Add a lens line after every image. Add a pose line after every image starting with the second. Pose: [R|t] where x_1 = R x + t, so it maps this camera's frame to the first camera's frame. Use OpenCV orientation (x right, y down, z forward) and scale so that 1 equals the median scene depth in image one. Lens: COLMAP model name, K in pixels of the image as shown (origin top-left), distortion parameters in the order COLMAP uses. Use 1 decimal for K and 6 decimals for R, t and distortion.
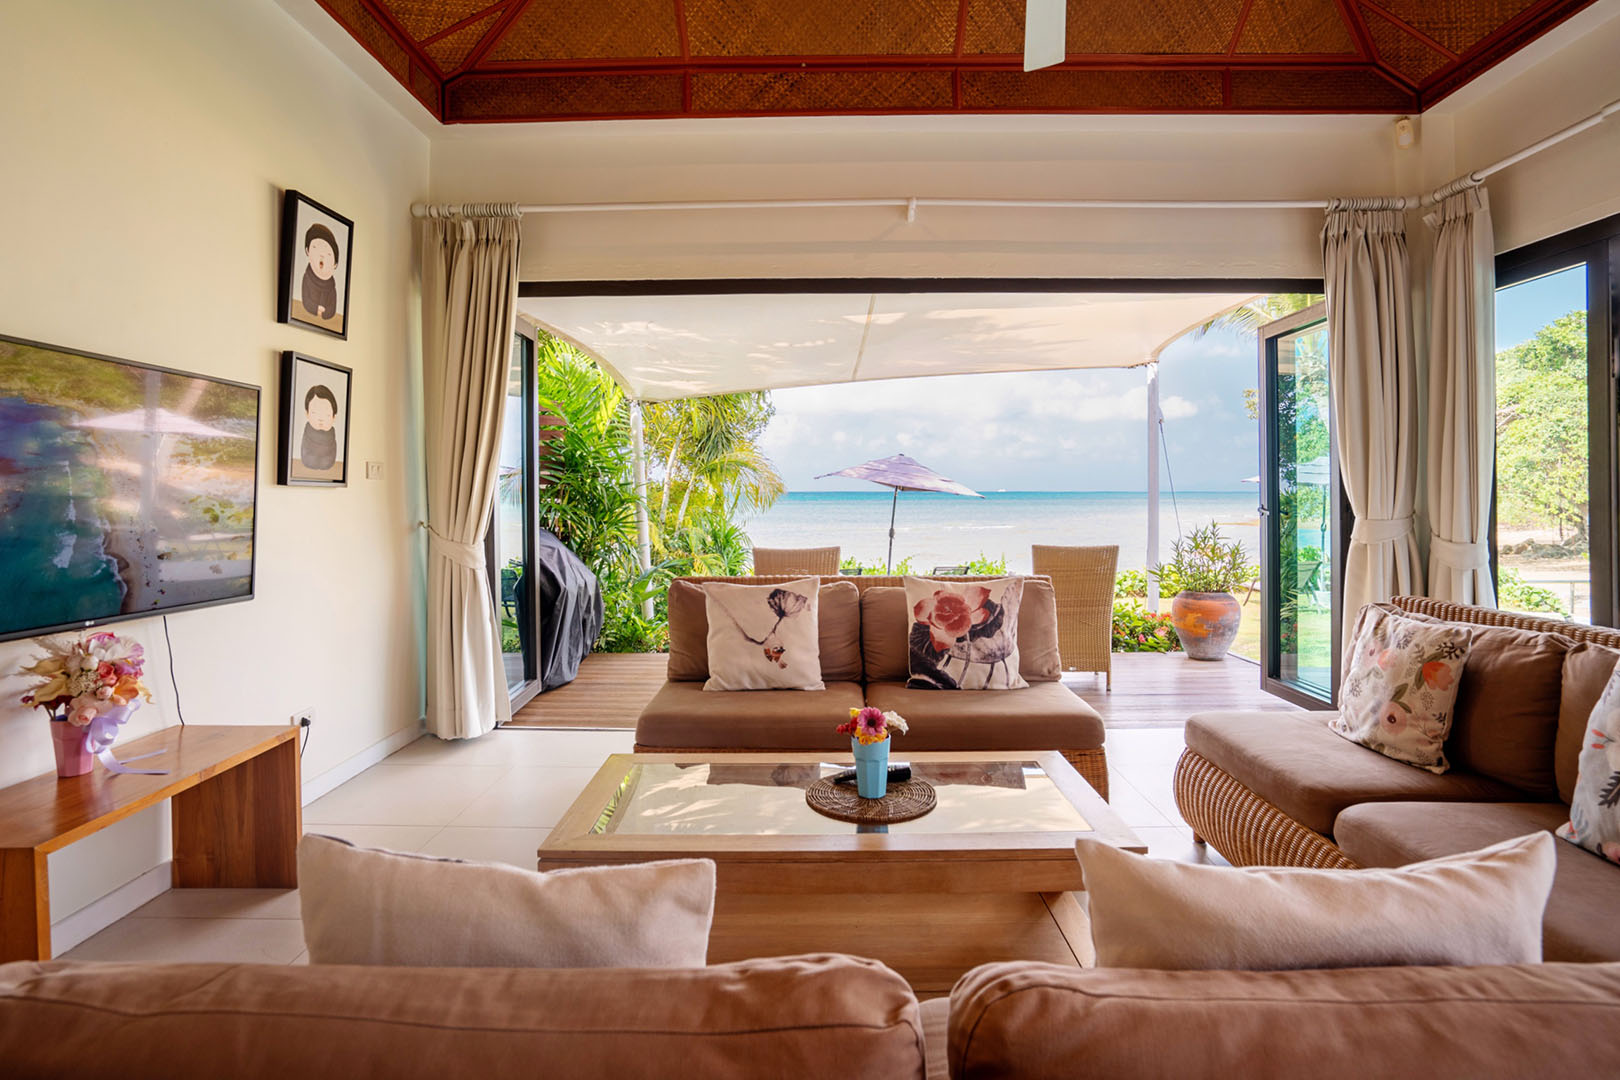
lens RADIAL K [[838.3, 0, 808.8], [0, 838.3, 500.0], [0, 0, 1]] dist [-0.034649, 0.000332]
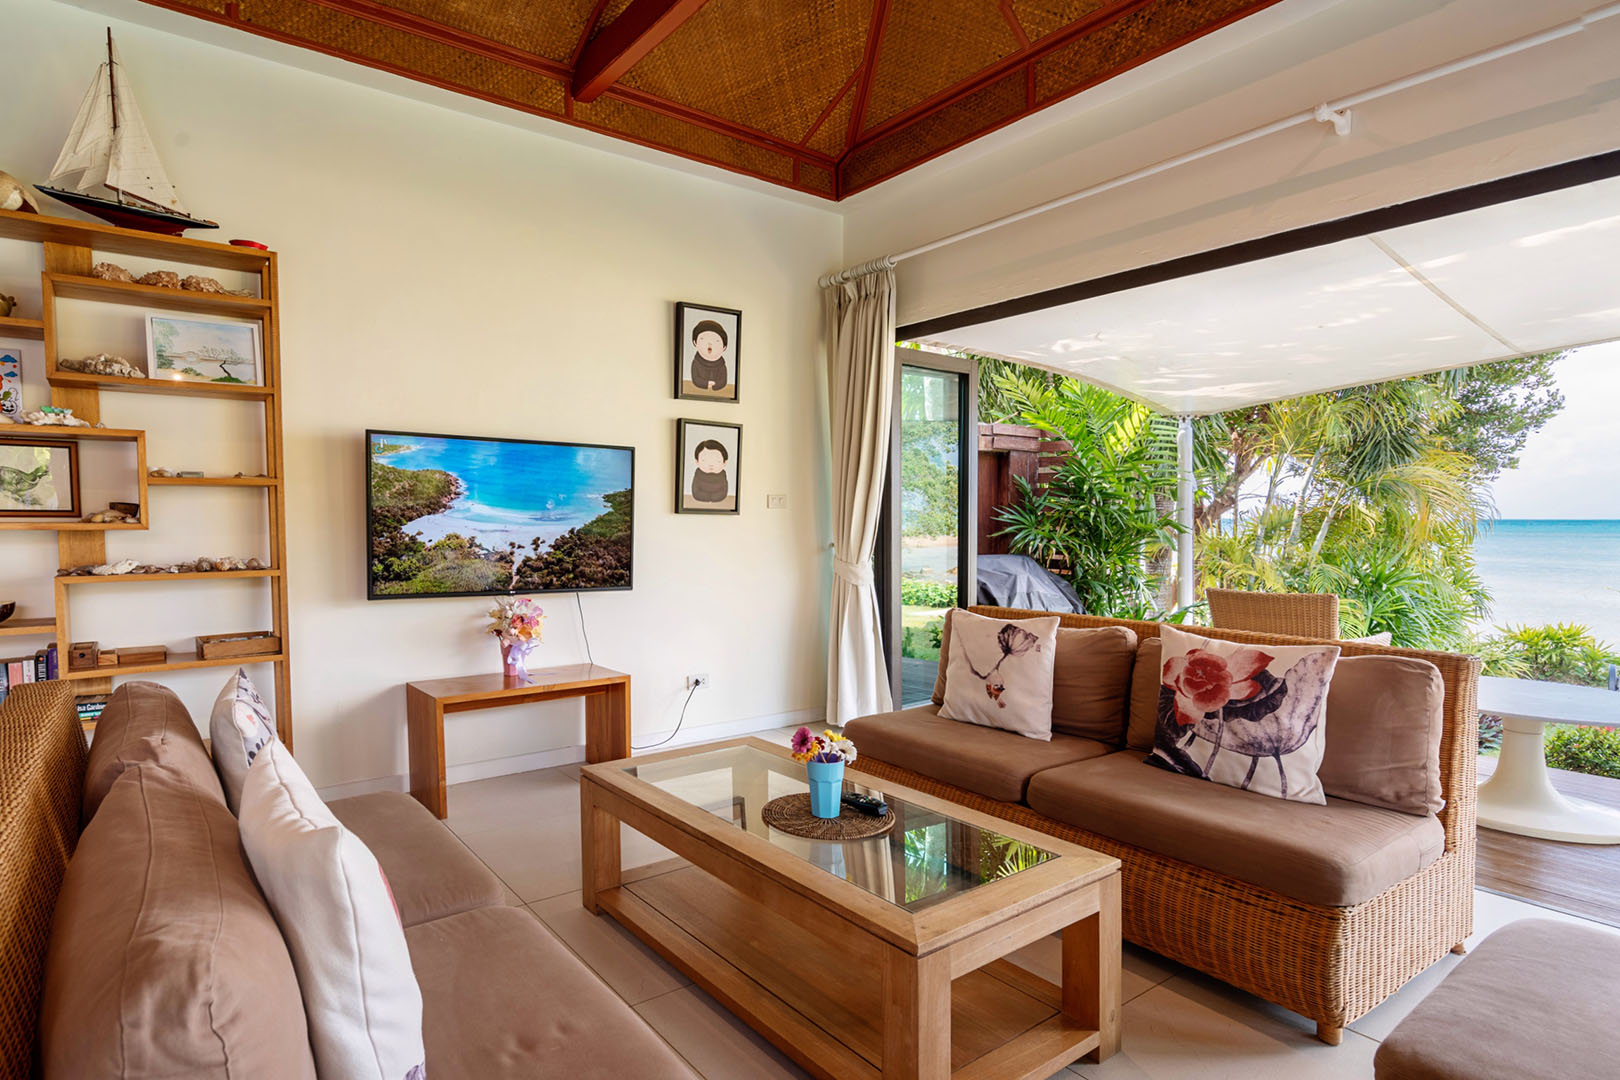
lens RADIAL K [[846.5, 0, 730.1], [0, 846.5, 574.7], [0, 0, 1]] dist [0.002355, 0.001000]
pose [[0.576545, 0.057912, -0.815010, 0.549985], [-0.011094, 0.997948, 0.063063, -0.004888], [0.816990, -0.027317, 0.576005, 0.202878]]
